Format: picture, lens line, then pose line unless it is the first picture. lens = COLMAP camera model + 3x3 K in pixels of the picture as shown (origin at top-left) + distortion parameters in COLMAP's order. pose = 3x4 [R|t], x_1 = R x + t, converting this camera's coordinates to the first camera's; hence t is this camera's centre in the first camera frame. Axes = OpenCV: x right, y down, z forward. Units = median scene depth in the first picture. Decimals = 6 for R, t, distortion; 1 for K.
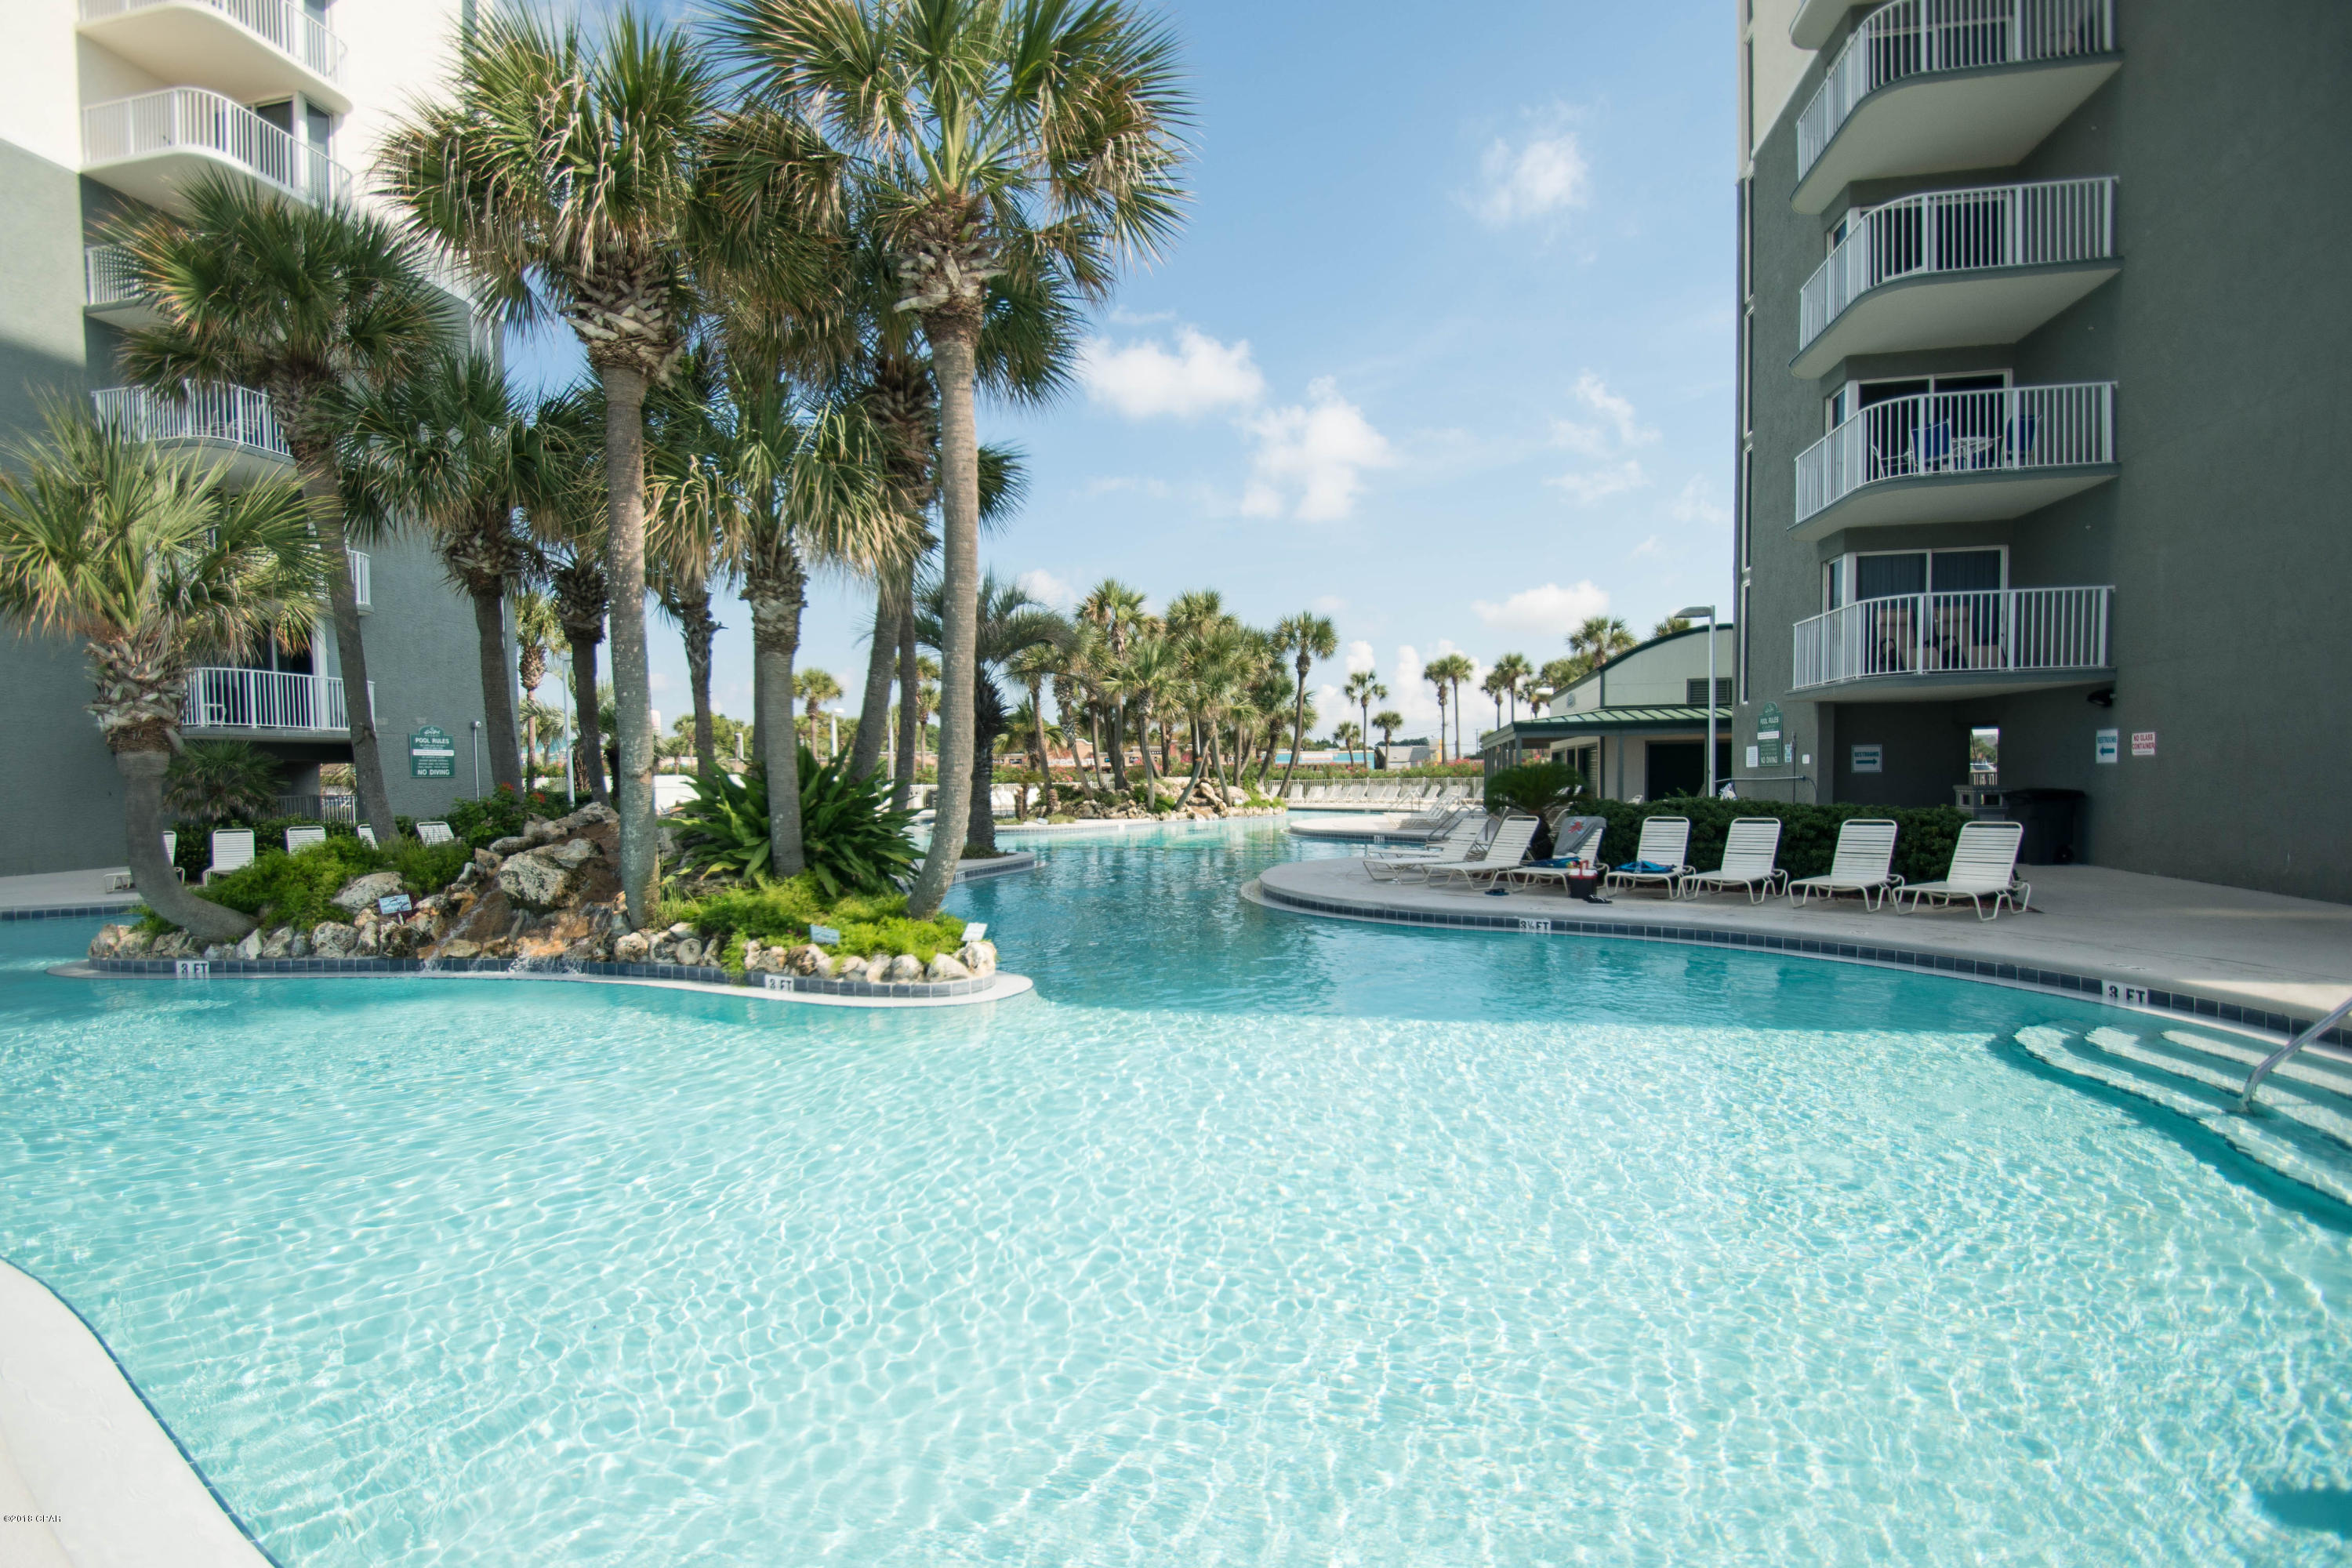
lens RADIAL K [[1135.9, 0, 1245.2], [0, 1135.9, 777.5], [0, 0, 1]] dist [0.017195, -0.018469]
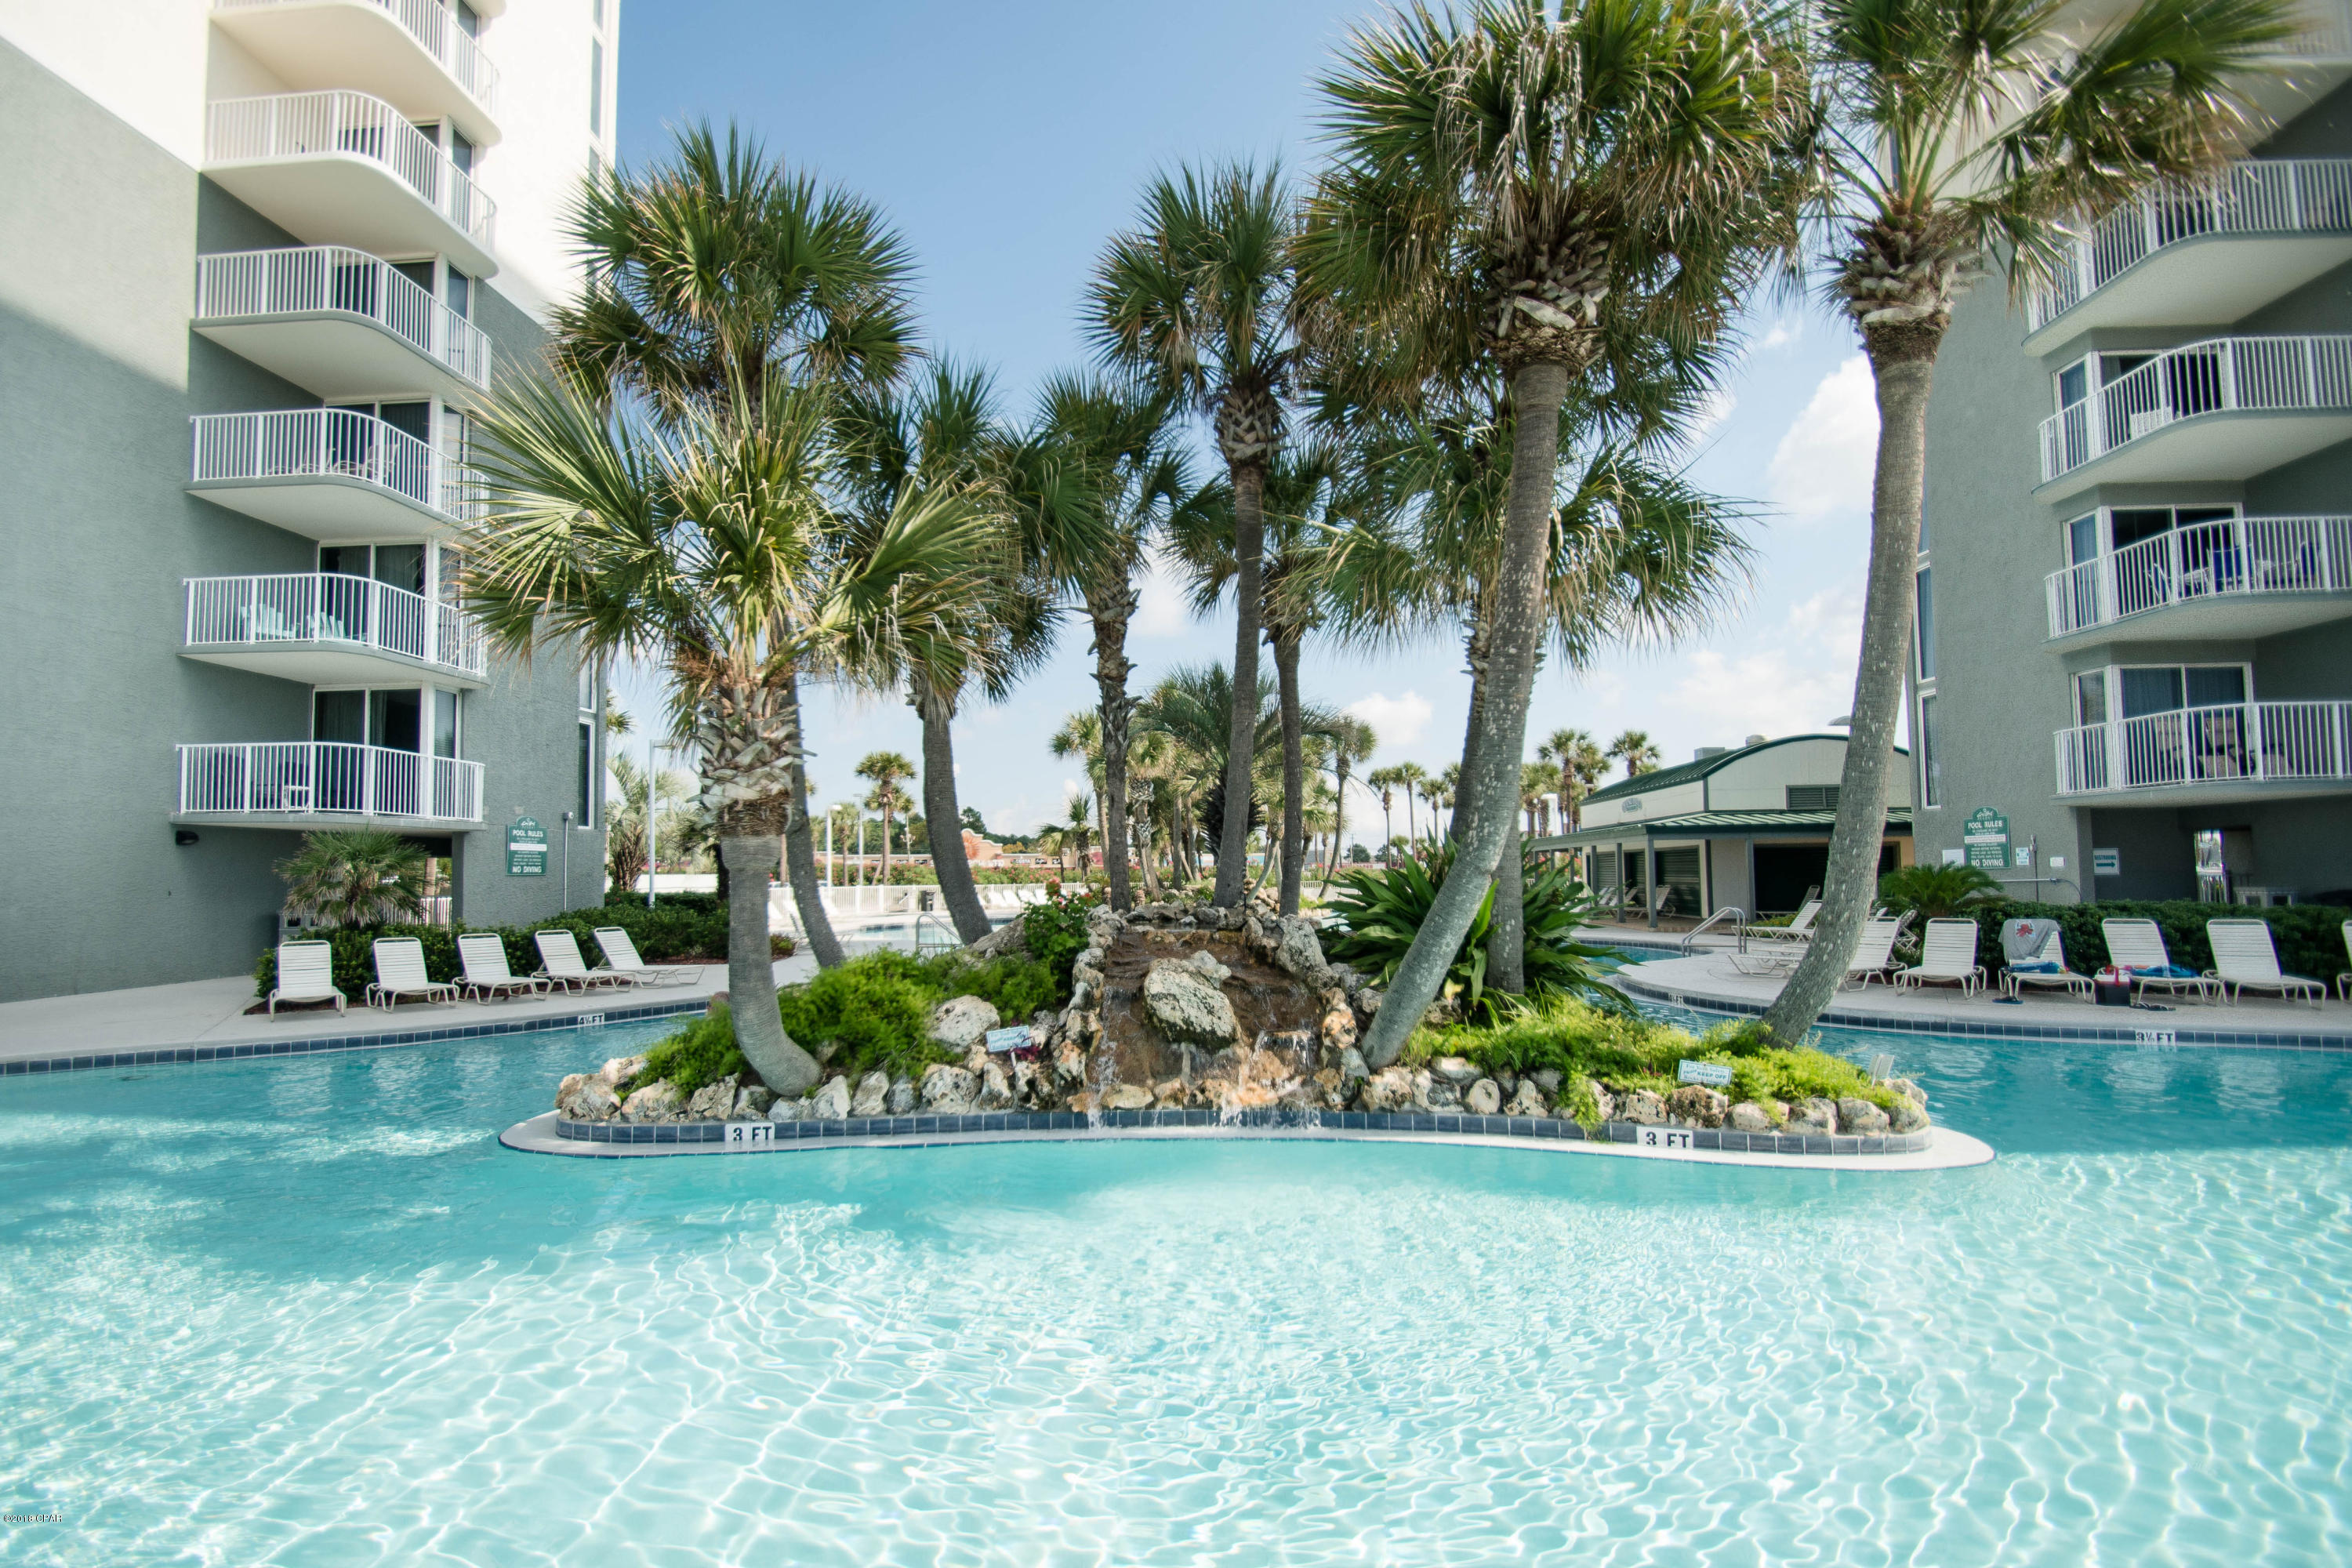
lens RADIAL K [[1078.0, 0, 1241.2], [0, 1078.0, 792.0], [0, 0, 1]] dist [0.009891, -0.018131]
pose [[0.990791, 0.014048, 0.134672, -0.429649], [-0.003149, 0.996725, -0.080806, 0.002198], [-0.135366, 0.079638, 0.987590, 0.152838]]
